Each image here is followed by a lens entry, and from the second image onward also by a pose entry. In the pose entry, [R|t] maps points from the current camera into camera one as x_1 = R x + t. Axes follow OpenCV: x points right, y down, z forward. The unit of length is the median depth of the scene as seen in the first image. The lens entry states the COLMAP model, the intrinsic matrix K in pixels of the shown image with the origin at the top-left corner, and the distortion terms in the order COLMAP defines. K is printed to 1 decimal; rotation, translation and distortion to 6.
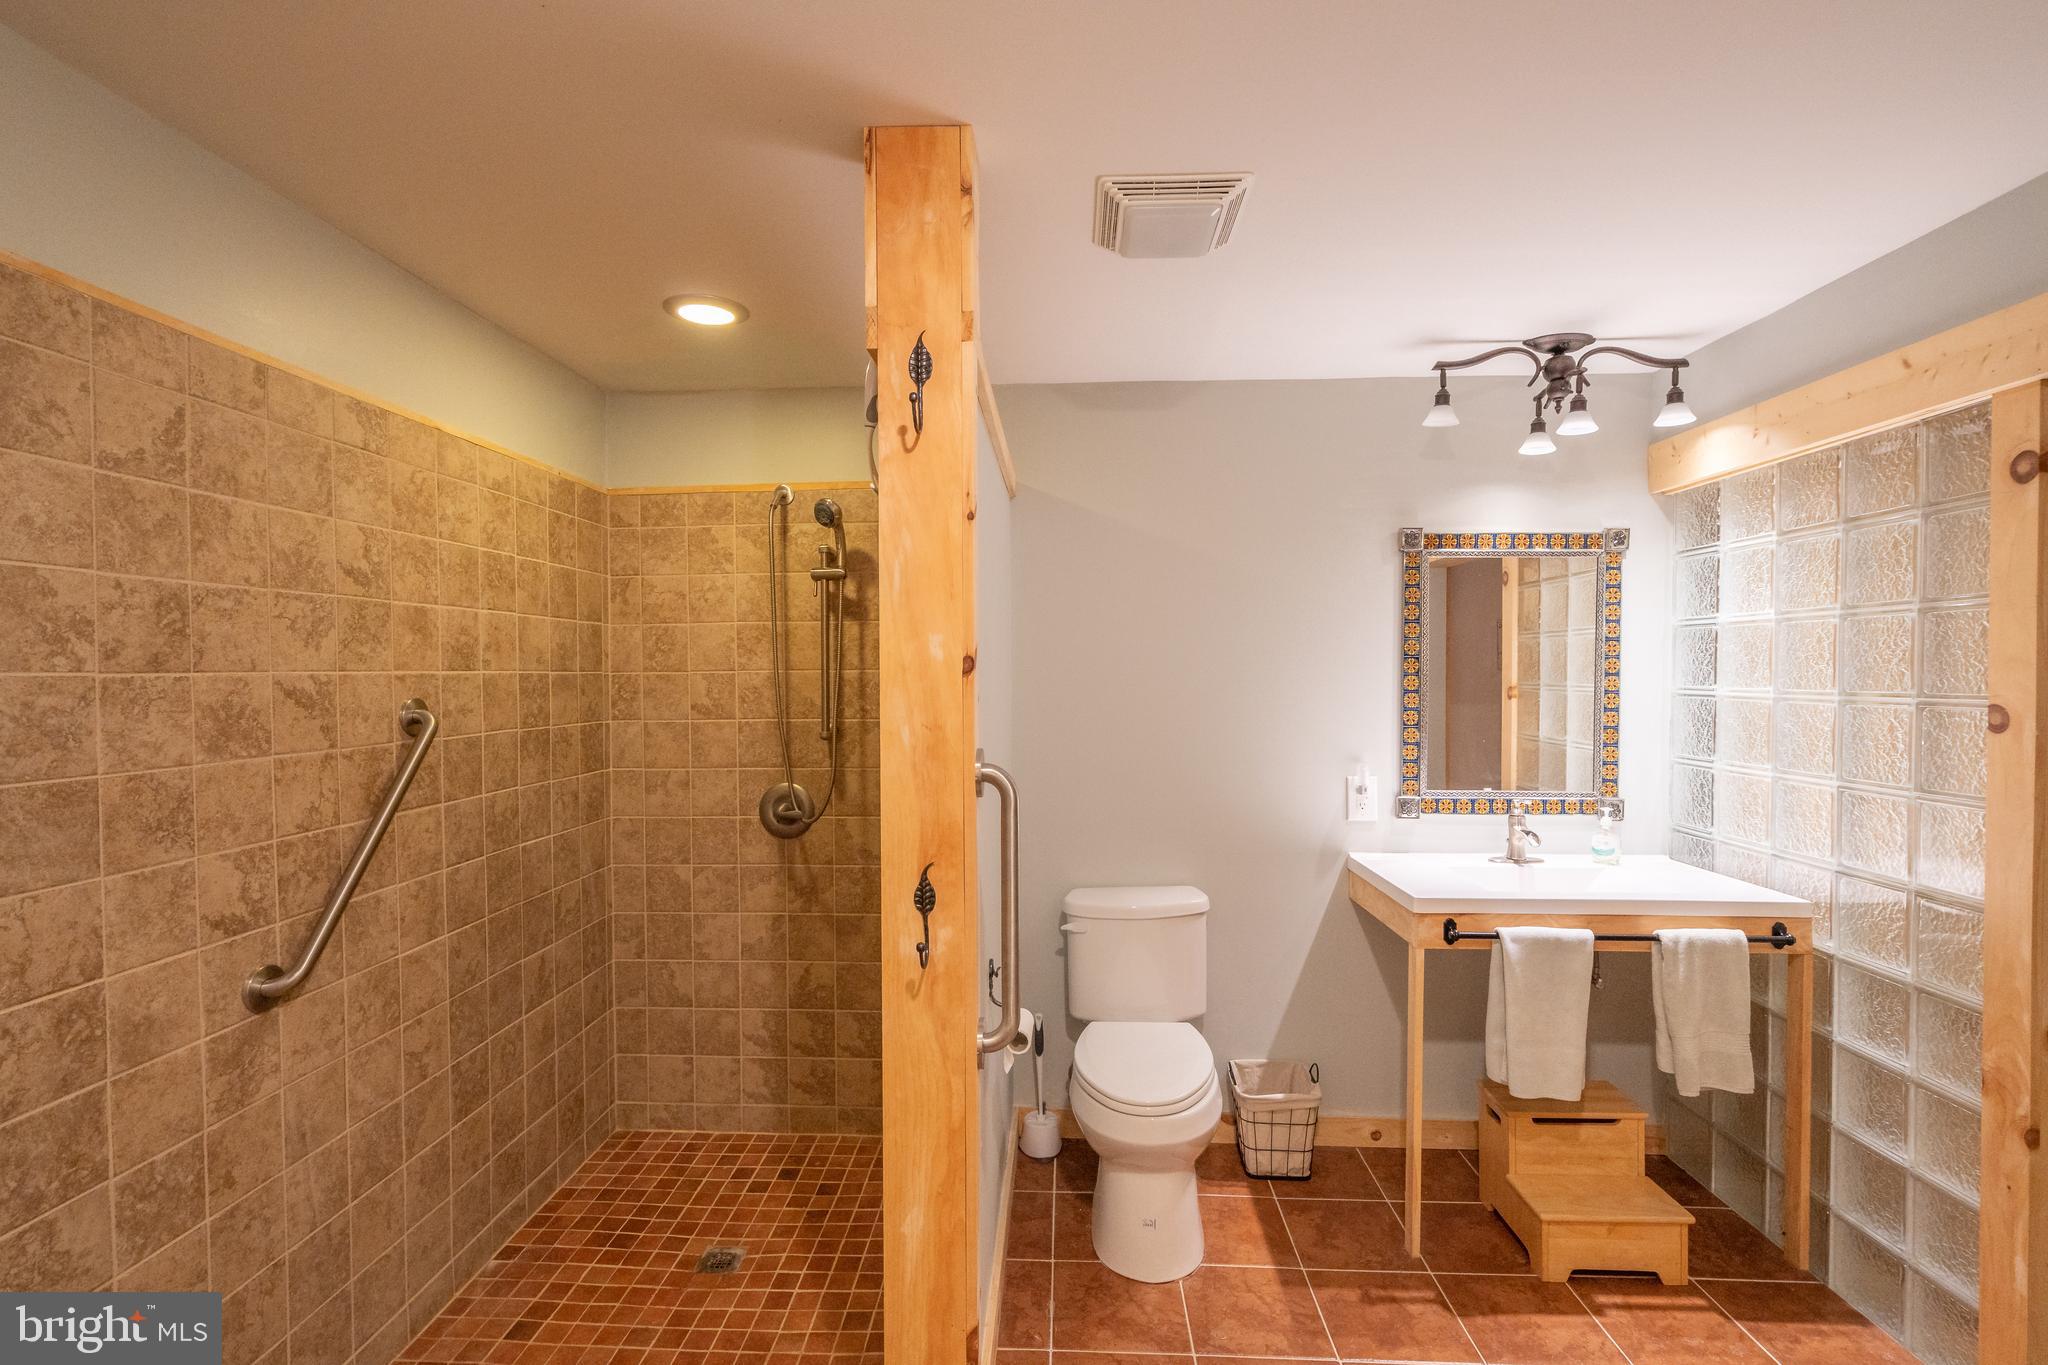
lens RADIAL K [[935.1, 0, 1021.6], [0, 935.1, 686.1], [0, 0, 1]] dist [-0.001928, 0.001660]
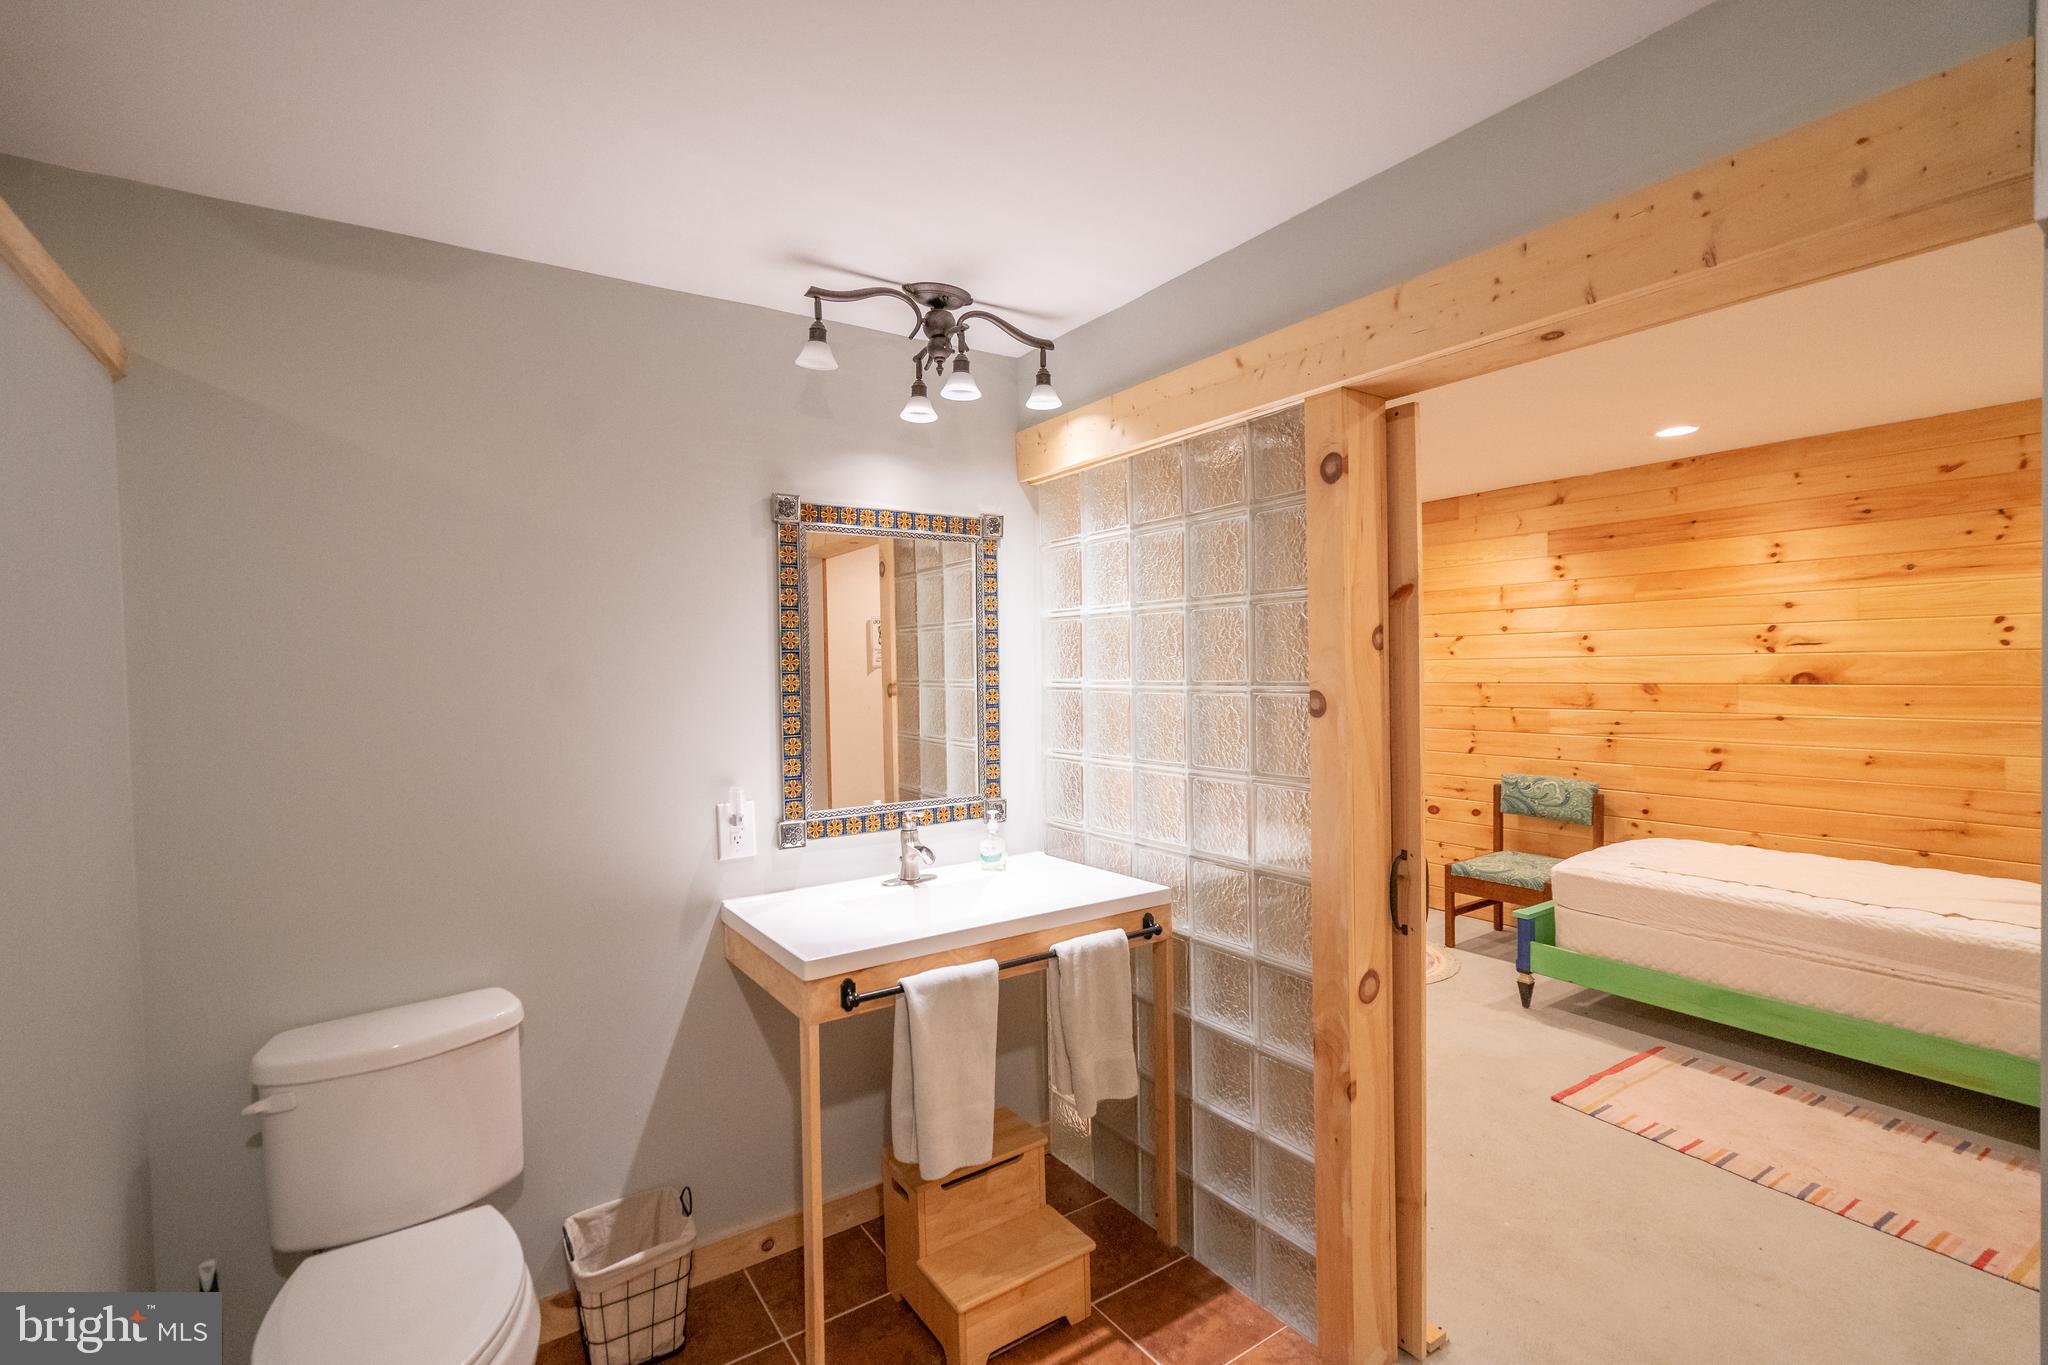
lens RADIAL K [[931.5, 0, 1024.3], [0, 931.5, 684.0], [0, 0, 1]] dist [-0.003125, 0.001349]
pose [[0.799468, -0.027967, 0.600057, 0.100024], [0.028670, 0.999554, 0.008389, -0.004420], [-0.600024, 0.010497, 0.799913, 0.248681]]
